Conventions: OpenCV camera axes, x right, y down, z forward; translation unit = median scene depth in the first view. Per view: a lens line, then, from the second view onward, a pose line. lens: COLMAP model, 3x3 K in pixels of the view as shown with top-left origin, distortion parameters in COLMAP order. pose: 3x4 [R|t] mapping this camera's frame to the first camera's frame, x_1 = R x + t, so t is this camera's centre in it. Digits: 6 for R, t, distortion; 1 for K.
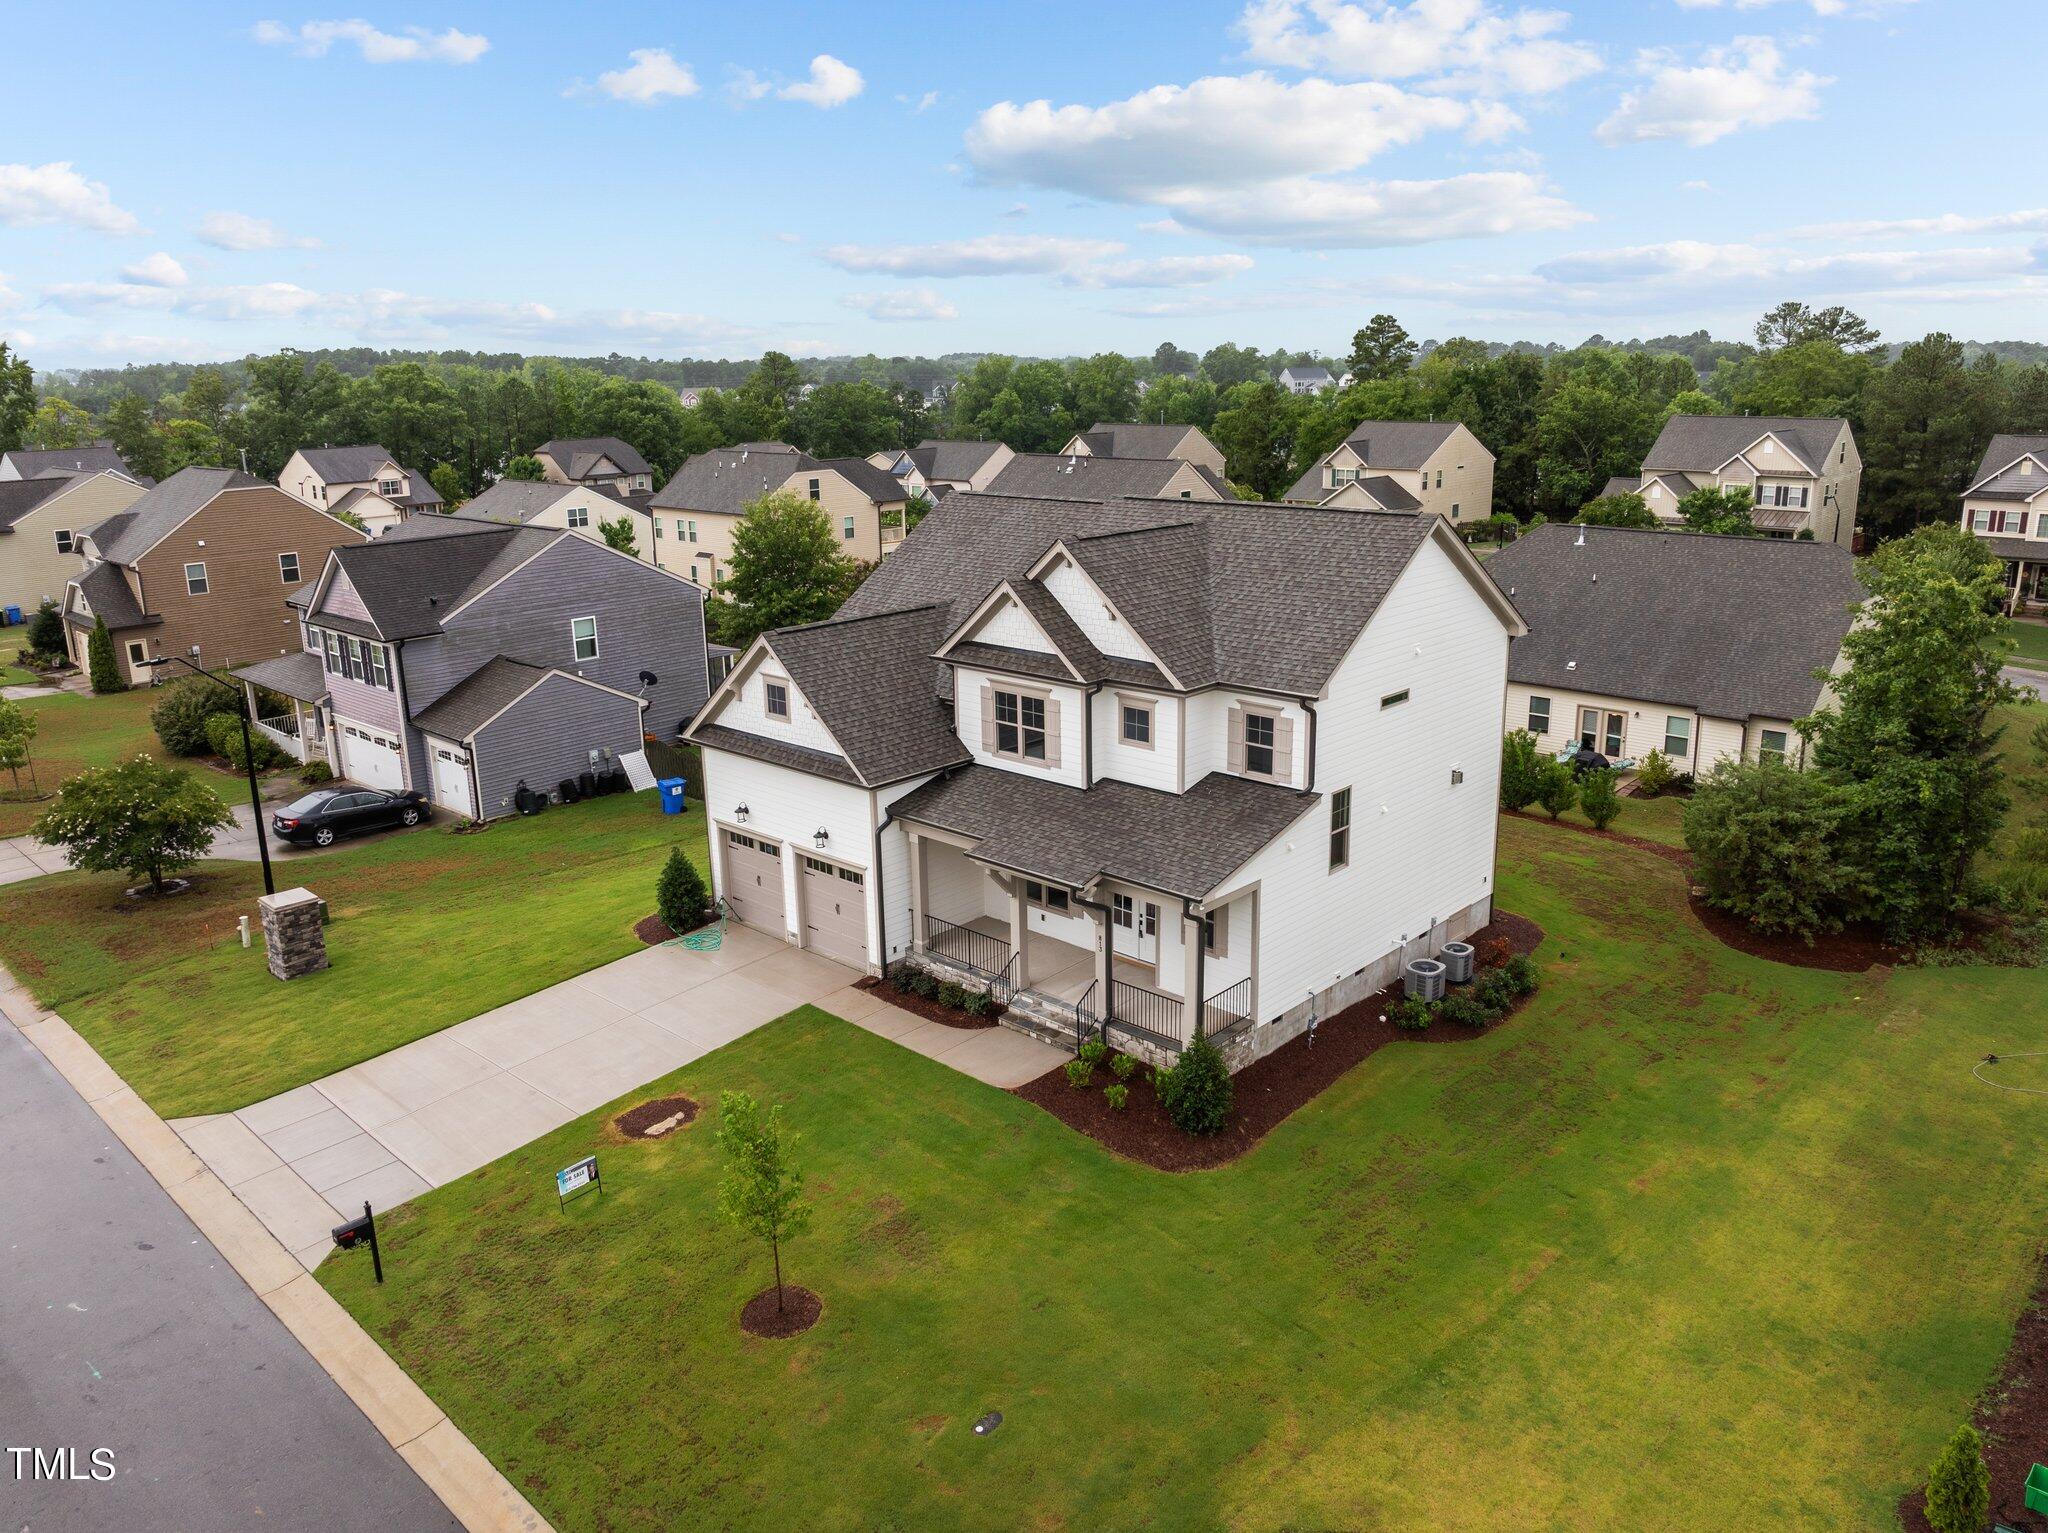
lens RADIAL K [[1480.9, 0, 1035.7], [0, 1480.9, 757.9], [0, 0, 1]] dist [-0.032484, 0.004136]
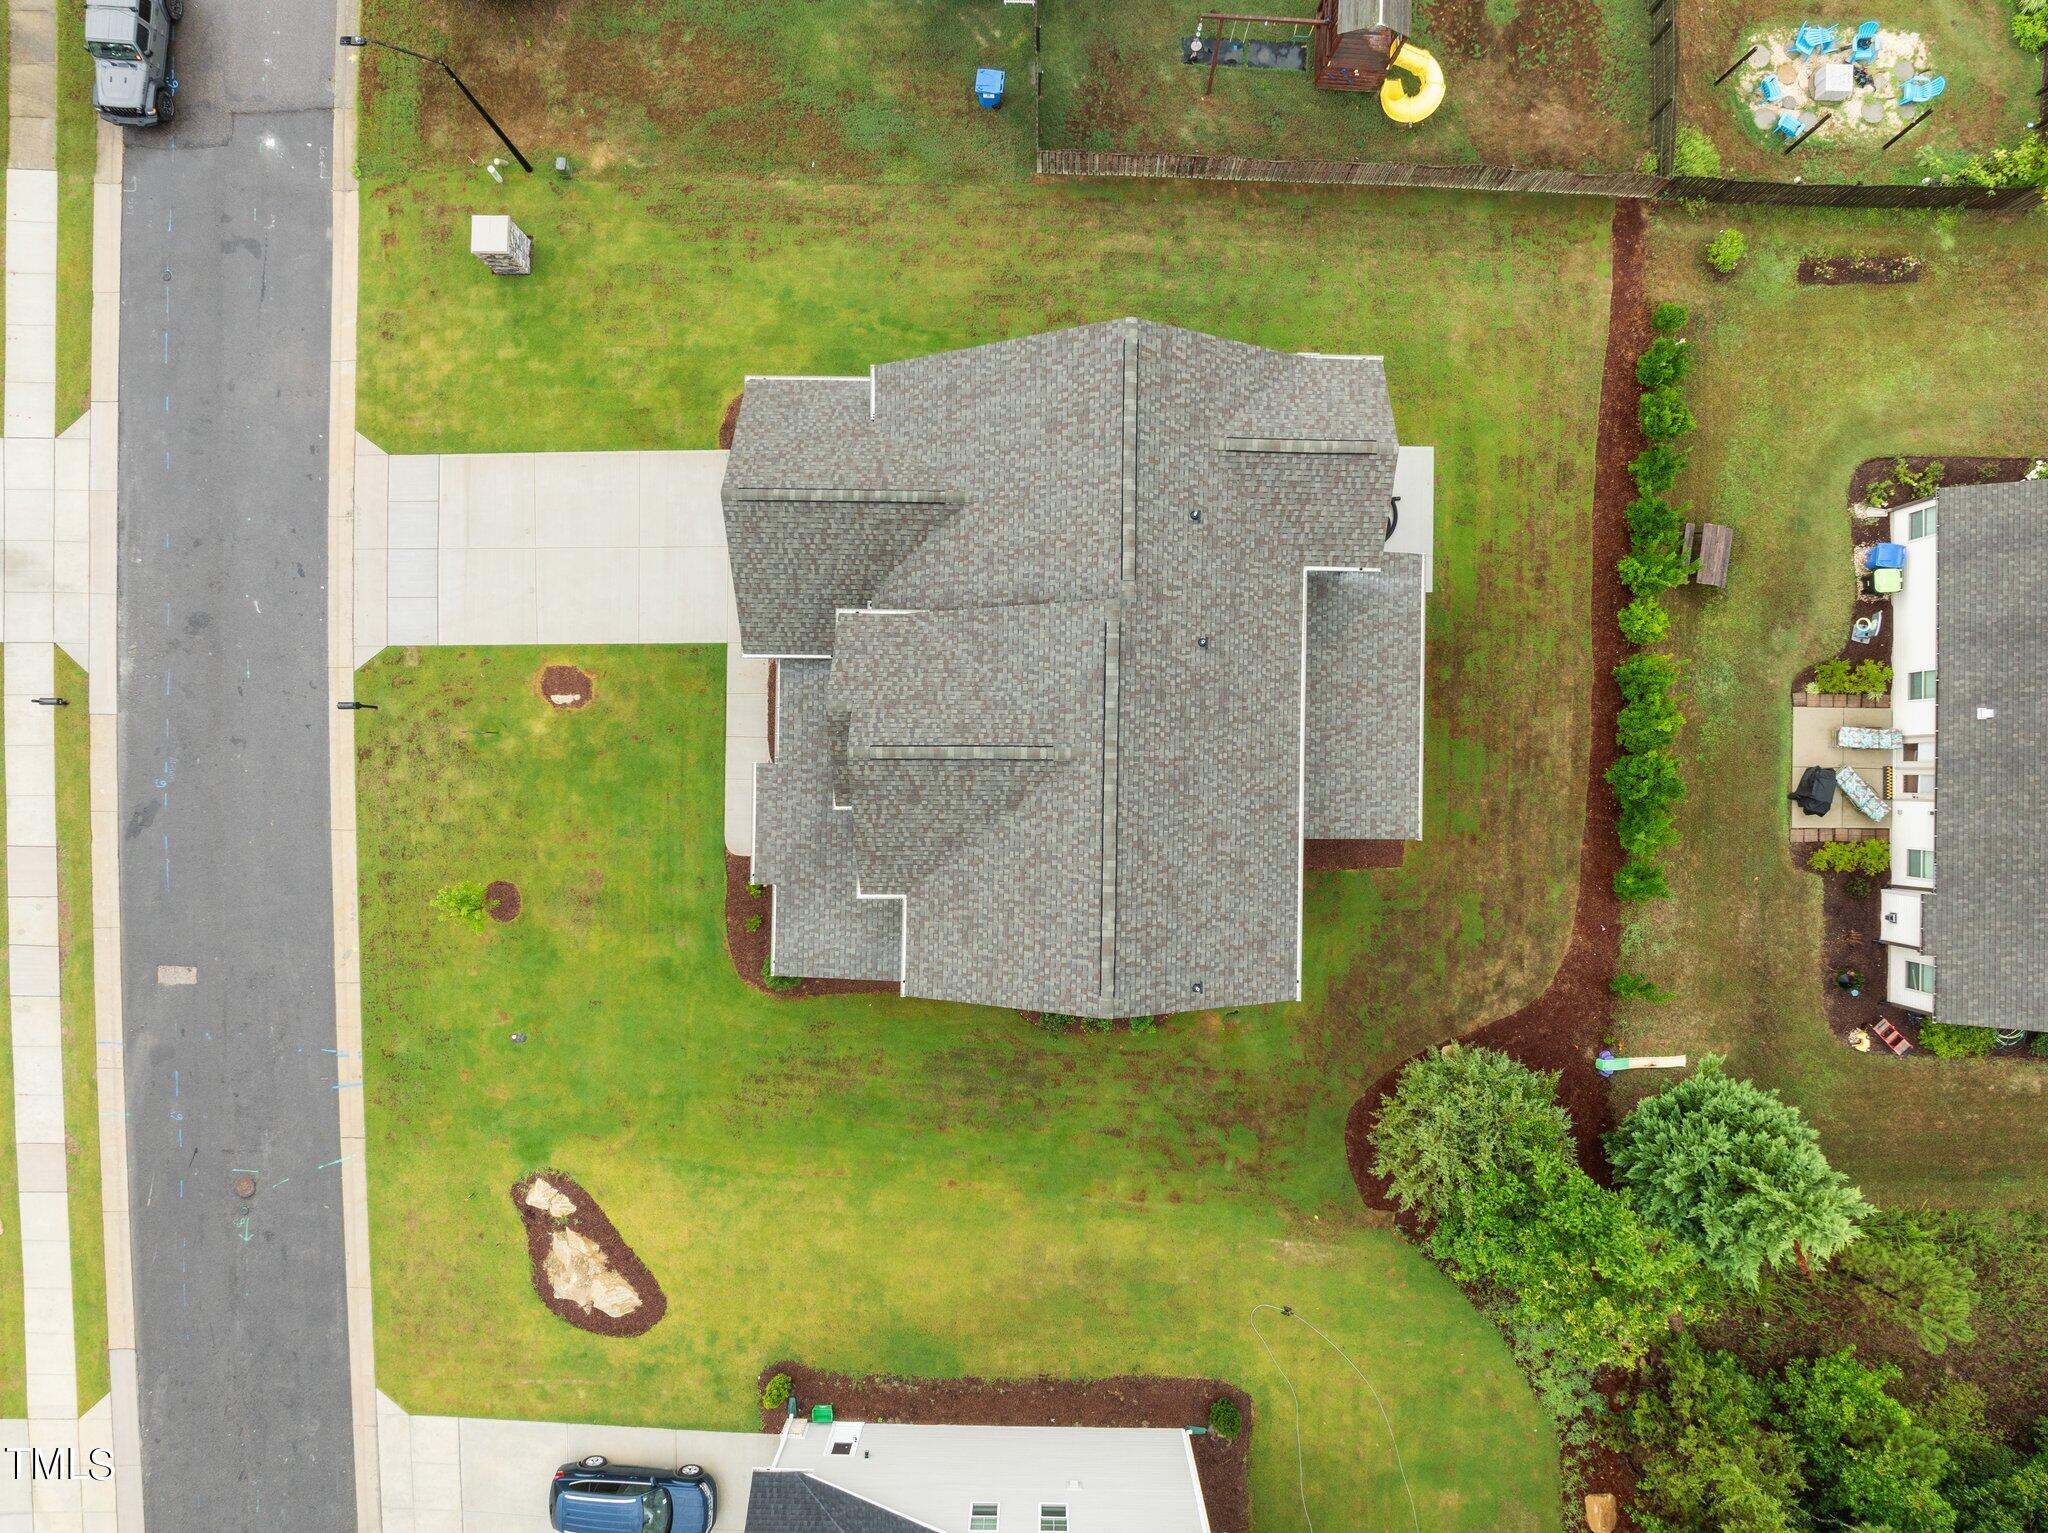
lens RADIAL K [[1419.3, 0, 1026.8], [0, 1419.3, 765.5], [0, 0, 1]] dist [-0.041986, 0.009961]
pose [[0.670769, 0.741532, 0.014135, 0.086092], [-0.205106, 0.167151, 0.964361, -1.076433], [0.712742, -0.649762, 0.264212, 0.783316]]
